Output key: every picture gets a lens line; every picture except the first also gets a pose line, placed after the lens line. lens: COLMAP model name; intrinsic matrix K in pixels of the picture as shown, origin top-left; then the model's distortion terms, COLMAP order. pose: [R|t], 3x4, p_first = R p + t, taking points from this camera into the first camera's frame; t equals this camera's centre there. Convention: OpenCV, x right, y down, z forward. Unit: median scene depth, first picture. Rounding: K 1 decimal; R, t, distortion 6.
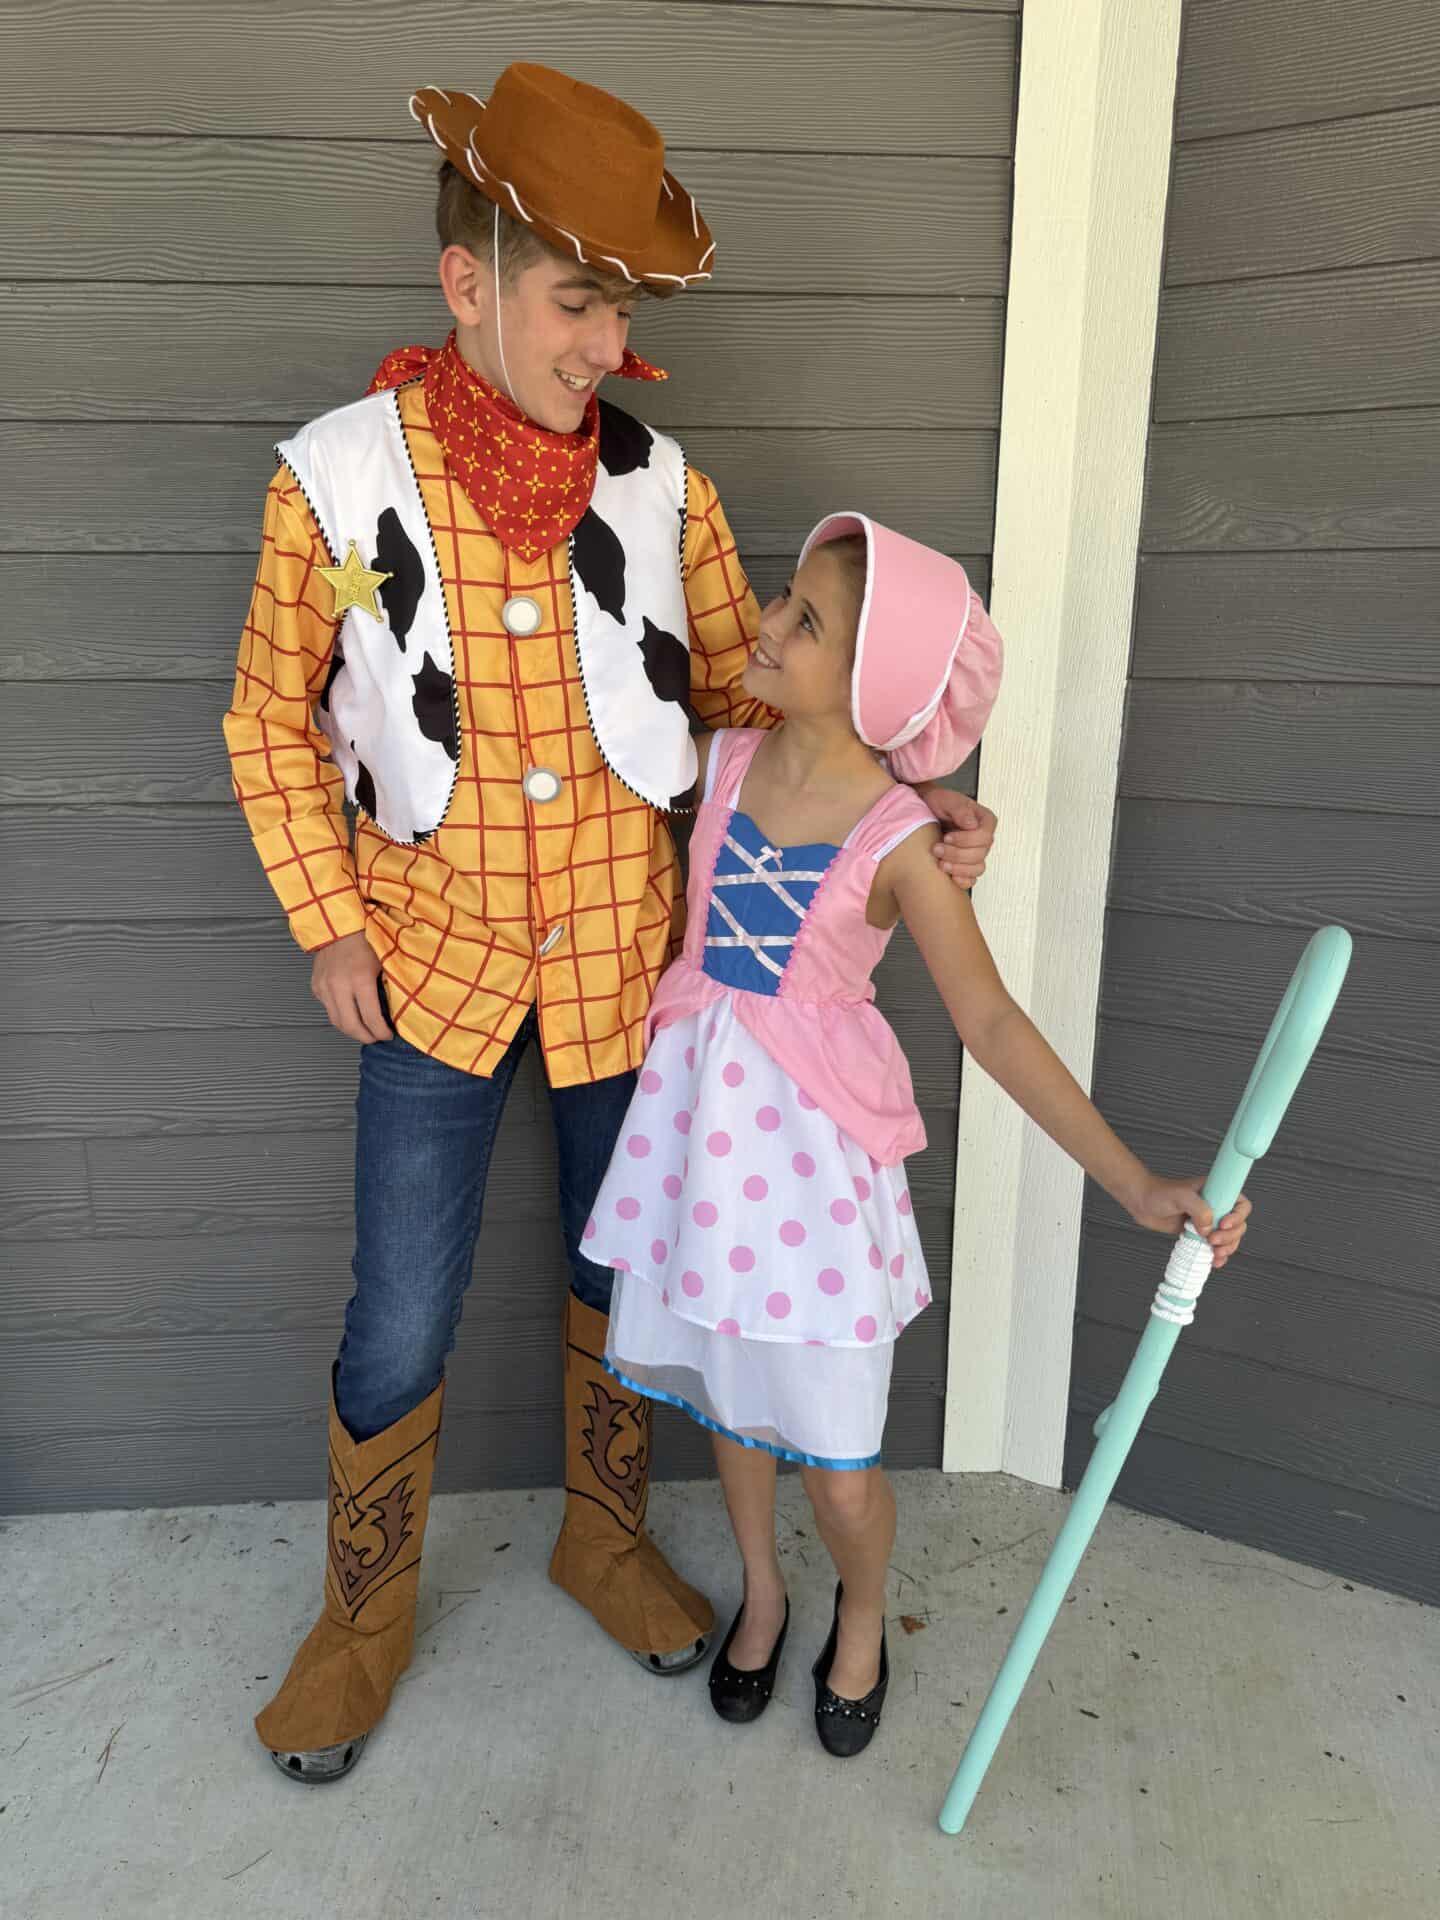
lens RADIAL K [[1426.2, 0, 720.0], [0, 1426.2, 960.0], [0, 0, 1]] dist [0.003543, -0.026038]
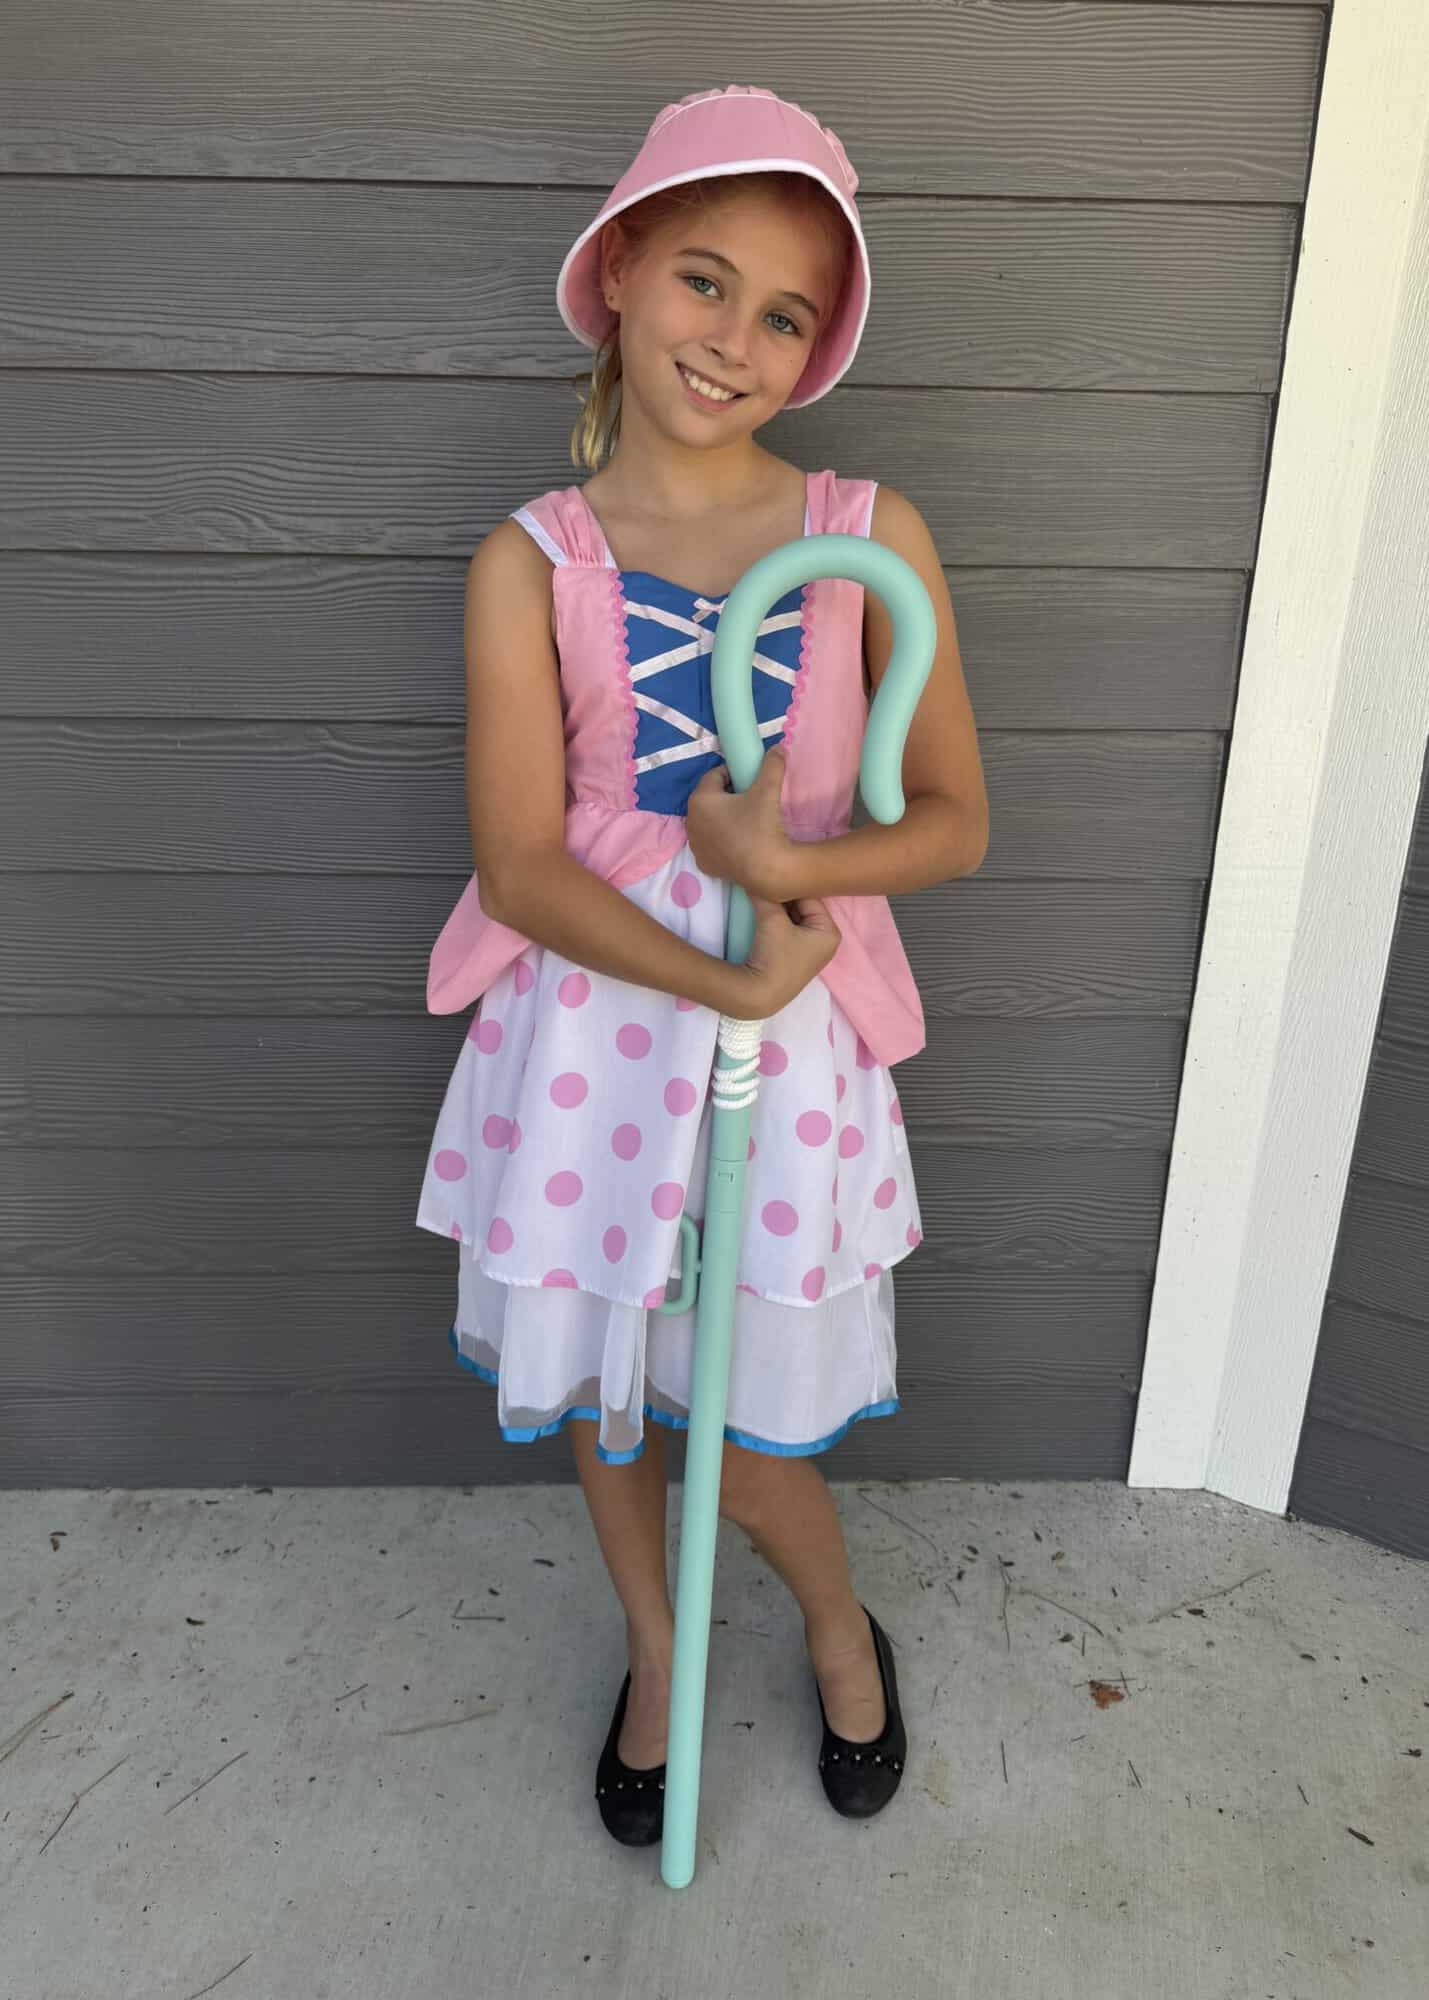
lens RADIAL K [[1483.6, 0, 714.5], [0, 1483.6, 1000.0], [0, 0, 1]] dist [-0.002937, -0.012130]
pose [[0.998628, 0.031265, -0.042014, -0.045966], [-0.028179, 0.996997, 0.072127, 0.049503], [0.044142, -0.070844, 0.996510, 0.230197]]
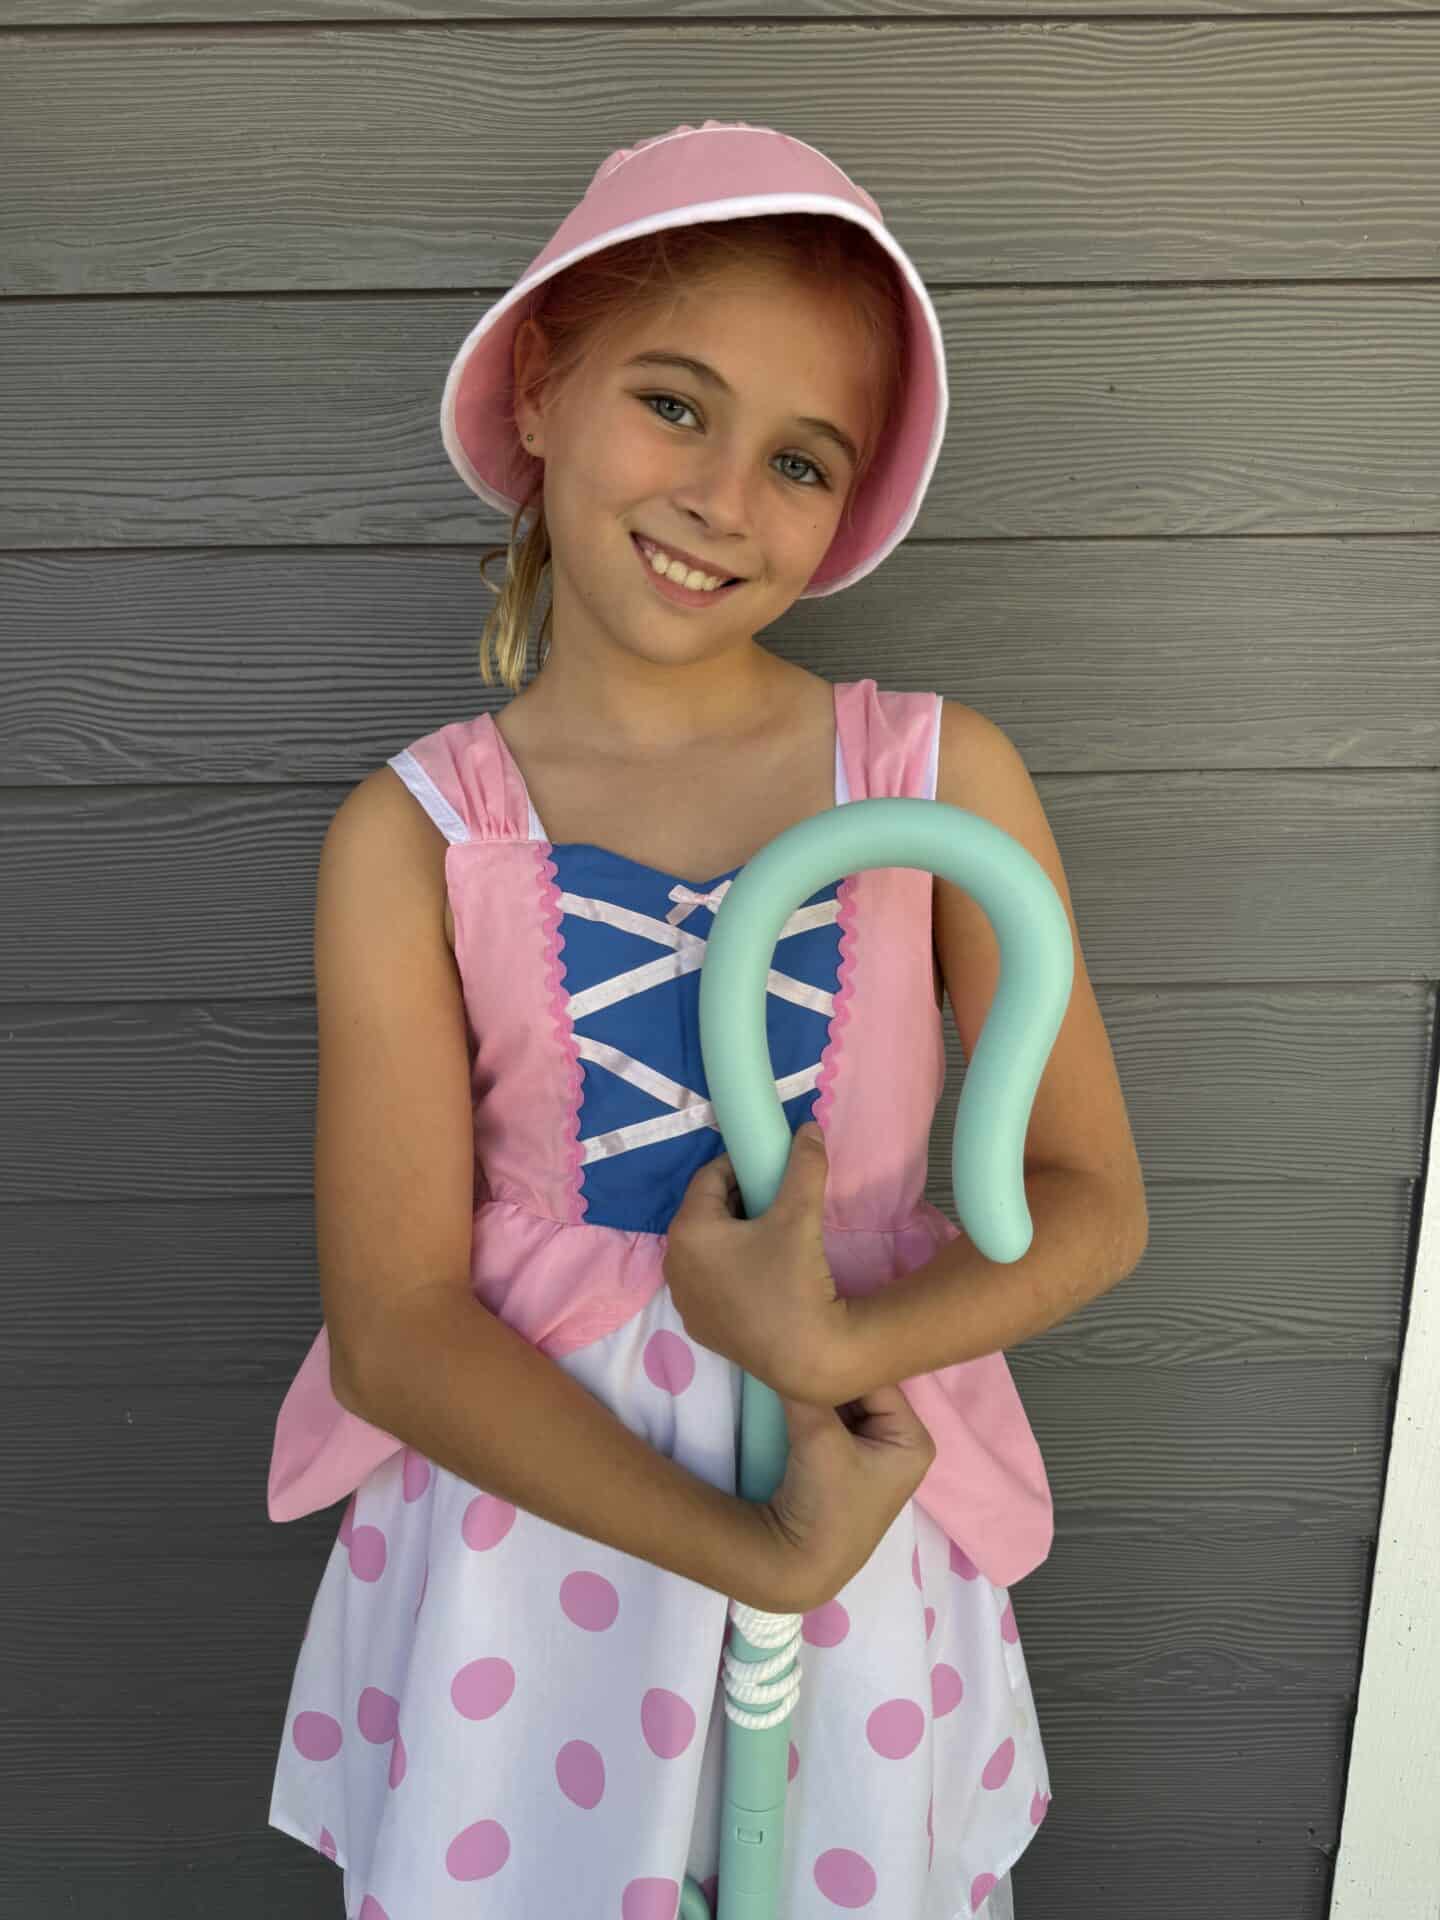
lens RADIAL K [[1426.2, 0, 720.0], [0, 1426.2, 960.0], [0, 0, 1]] dist [0.003543, -0.026038]
pose [[0.995906, 0.009497, -0.089894, -0.039766], [-0.011182, 0.999771, -0.018253, -0.033419], [0.089700, 0.019184, 0.995784, 0.449821]]
